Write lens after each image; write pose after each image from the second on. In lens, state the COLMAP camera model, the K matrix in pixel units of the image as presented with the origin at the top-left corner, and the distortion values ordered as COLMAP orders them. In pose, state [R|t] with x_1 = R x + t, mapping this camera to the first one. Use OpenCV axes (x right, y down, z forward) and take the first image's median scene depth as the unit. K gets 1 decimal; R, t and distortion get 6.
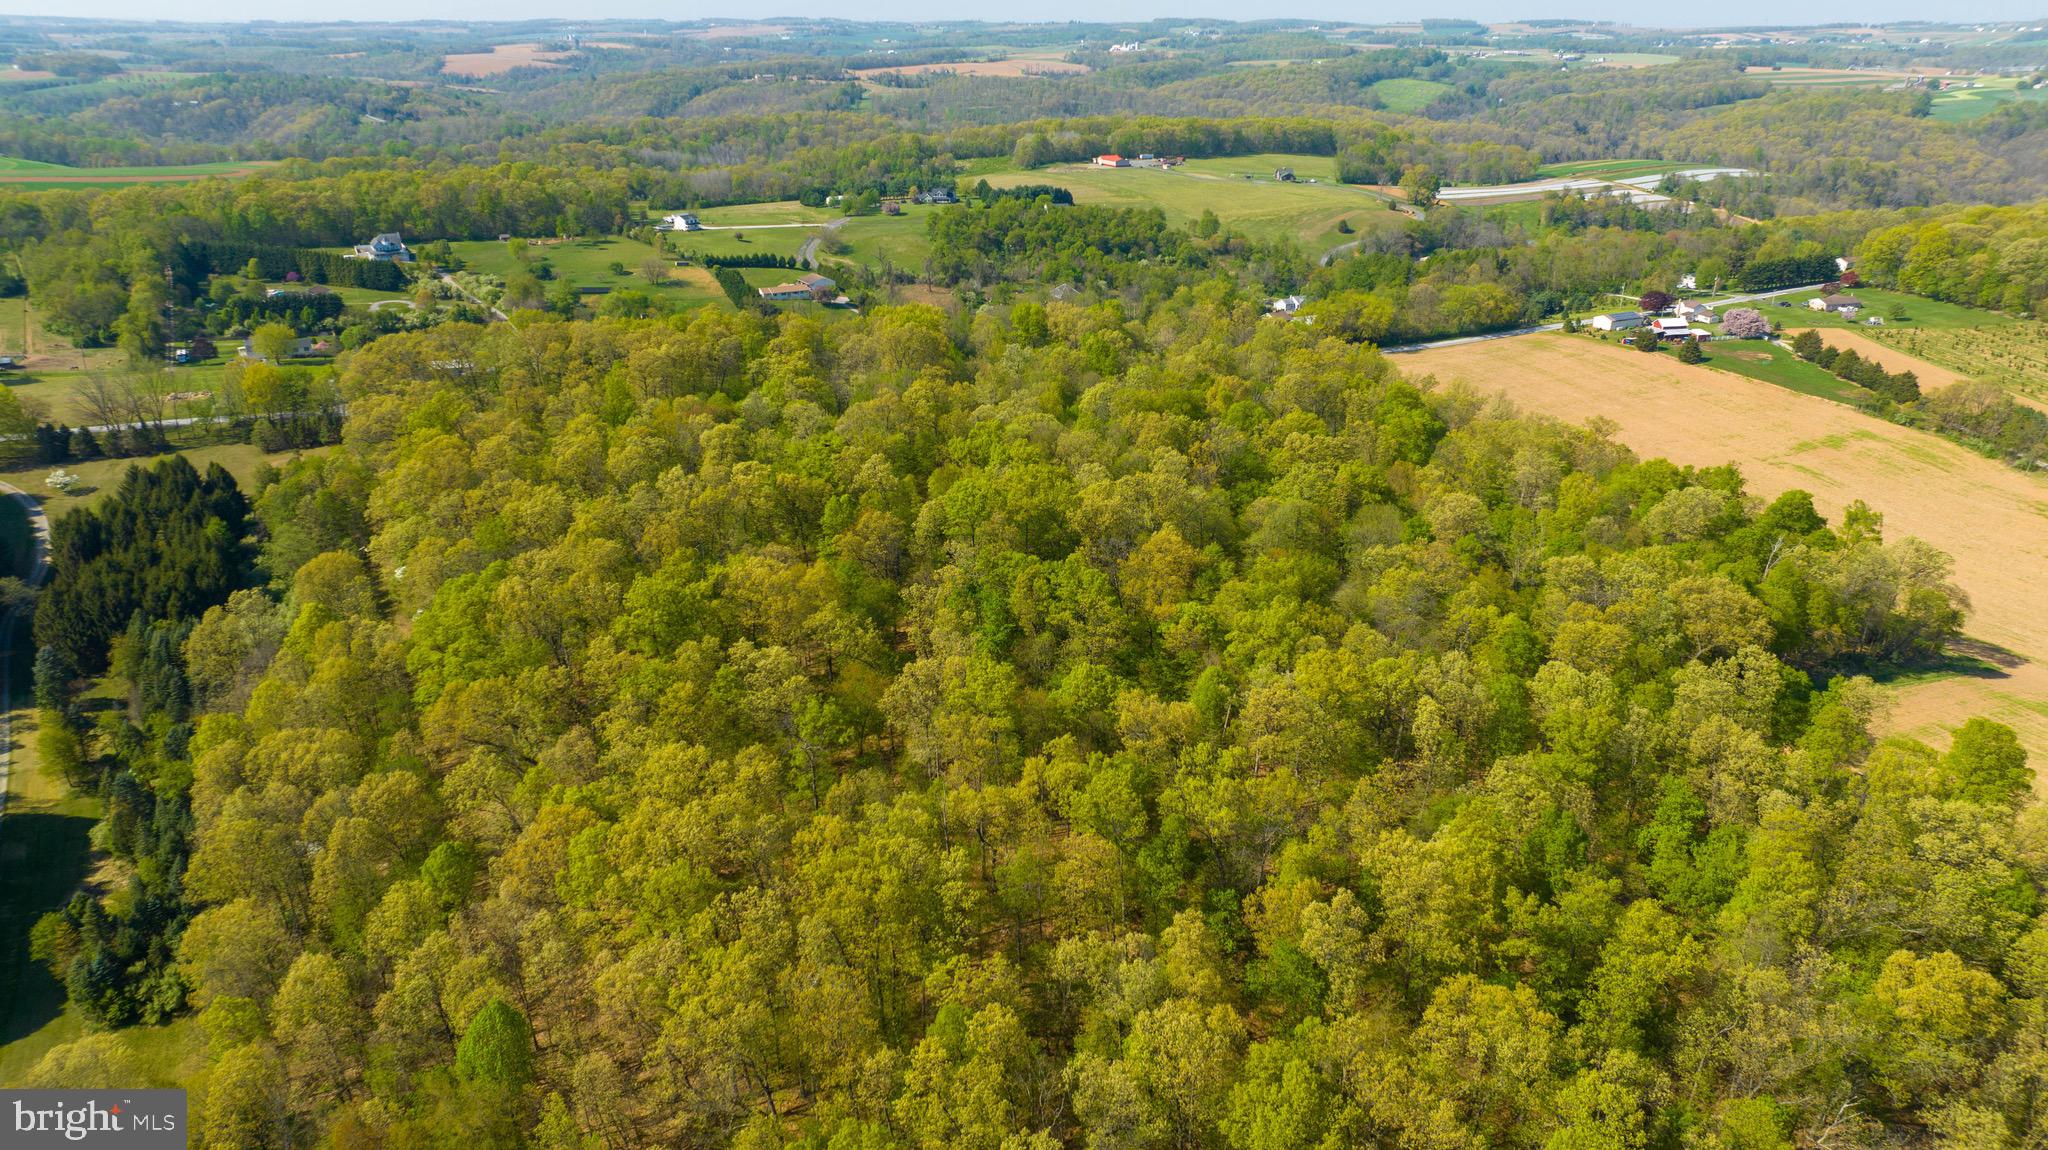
lens RADIAL K [[1432.9, 0, 1032.6], [0, 1432.9, 577.0], [0, 0, 1]] dist [-0.033578, 0.032150]
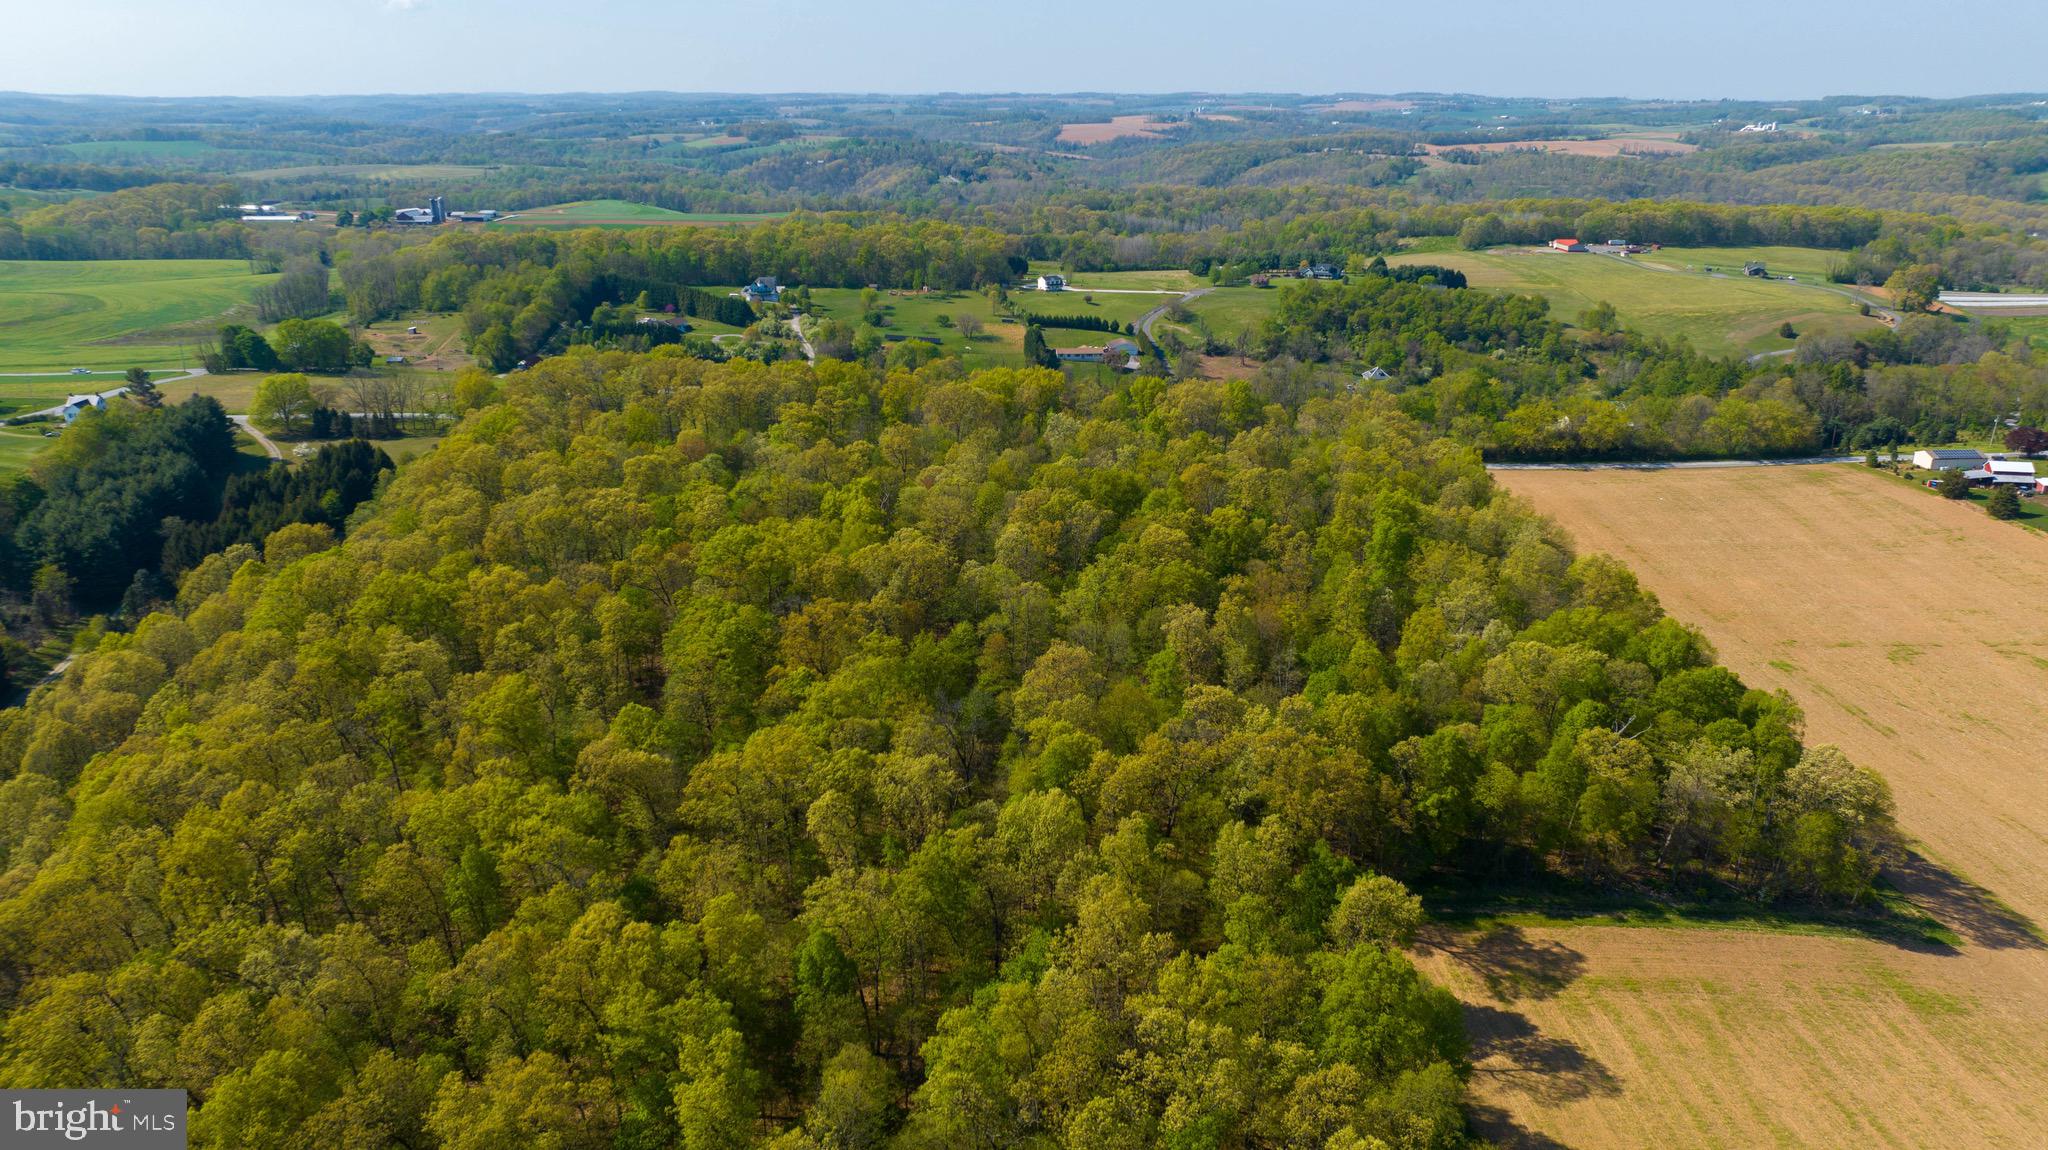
lens RADIAL K [[1432.9, 0, 1028.5], [0, 1432.9, 578.2], [0, 0, 1]] dist [-0.033578, 0.032150]
pose [[0.911224, 0.132842, -0.389902, 0.132539], [-0.150542, 0.988489, -0.015040, -0.010767], [0.383416, 0.072401, 0.920733, 0.028055]]
